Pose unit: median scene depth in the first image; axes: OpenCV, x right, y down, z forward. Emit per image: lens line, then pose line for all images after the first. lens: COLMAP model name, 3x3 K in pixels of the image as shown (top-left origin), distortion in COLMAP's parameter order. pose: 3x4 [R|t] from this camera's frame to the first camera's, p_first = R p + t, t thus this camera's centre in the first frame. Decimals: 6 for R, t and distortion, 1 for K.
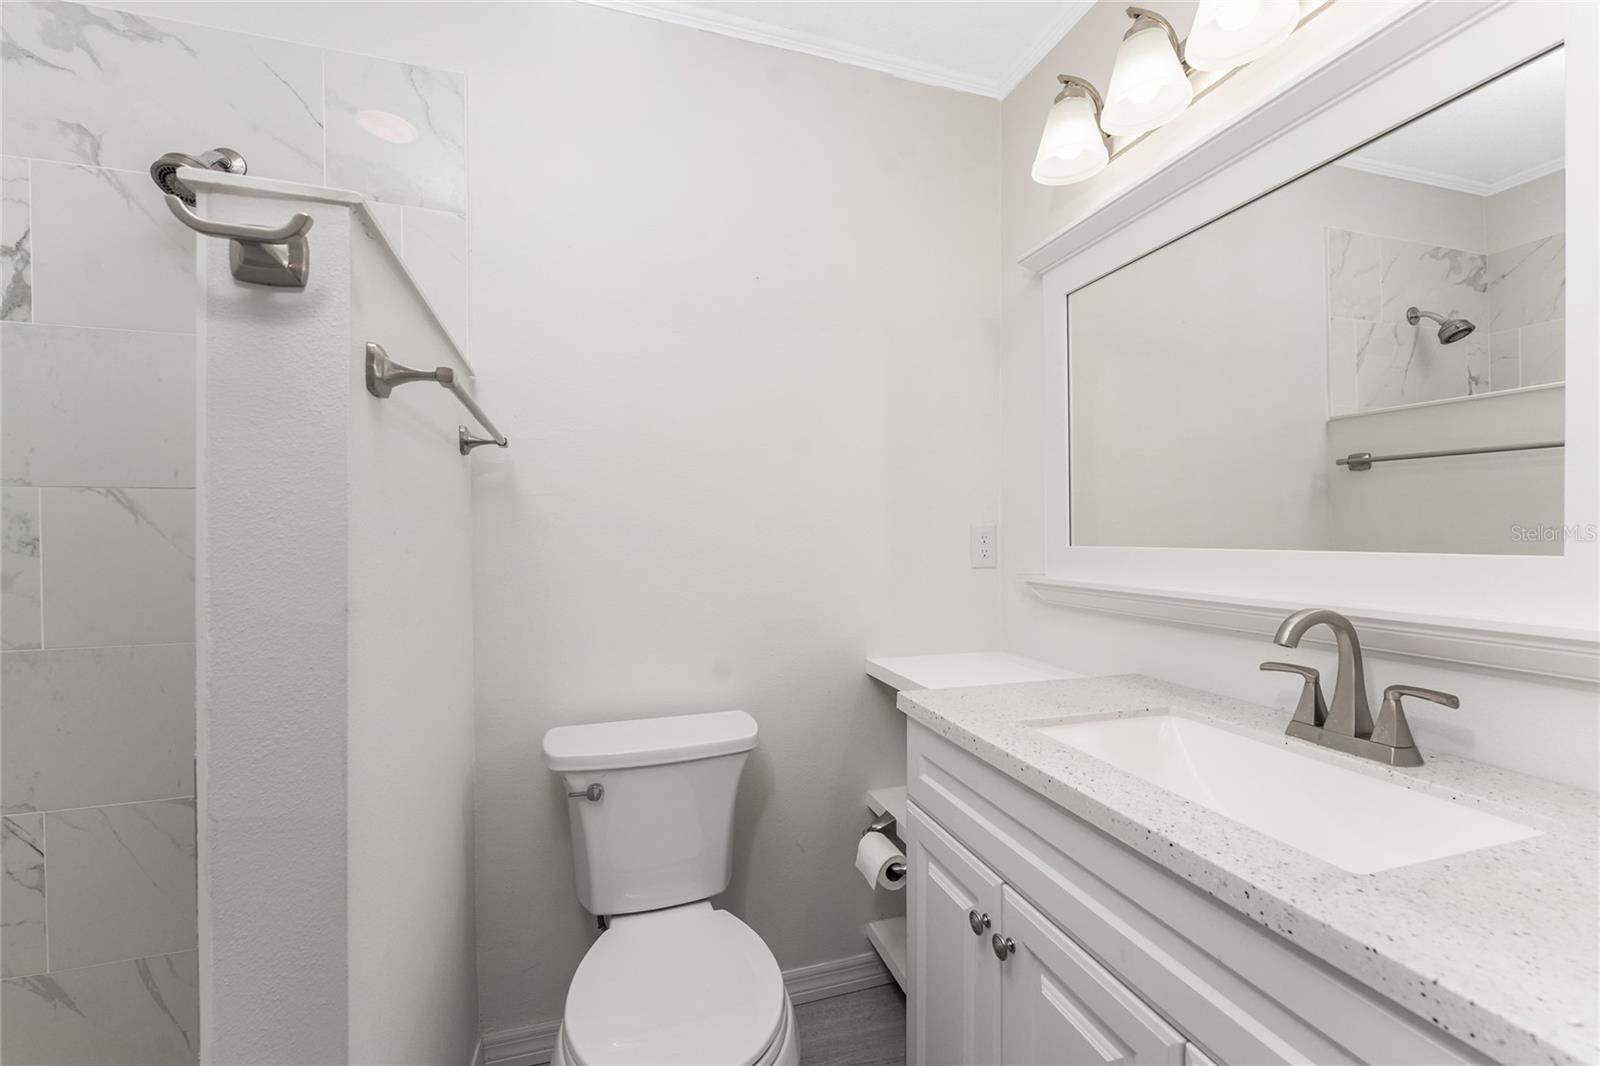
lens RADIAL K [[640.2, 0, 800.0], [0, 640.2, 533.0], [0, 0, 1]] dist [0.001229, -0.000428]
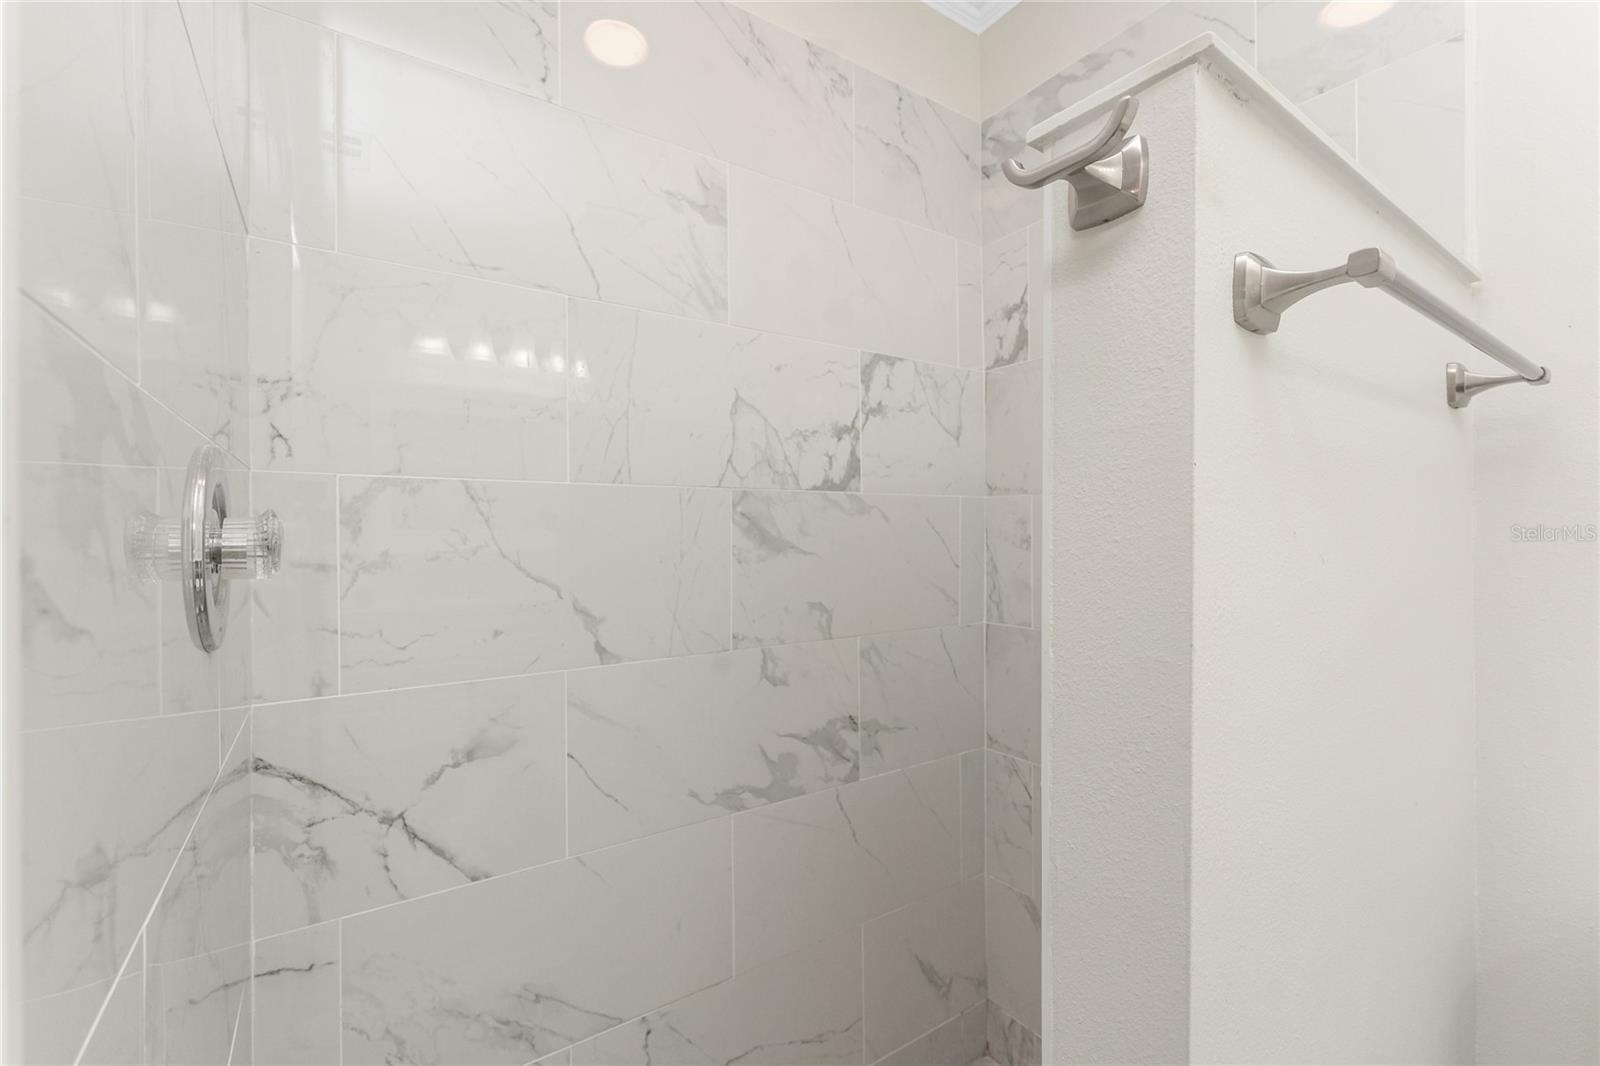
lens RADIAL K [[686.4, 0, 799.0], [0, 686.4, 535.8], [0, 0, 1]] dist [0.000478, -0.000077]
pose [[0.282017, 0.006335, -0.959388, -0.093647], [0.001727, 0.999973, 0.007111, -0.004005], [0.959408, -0.003662, 0.281999, 0.311375]]
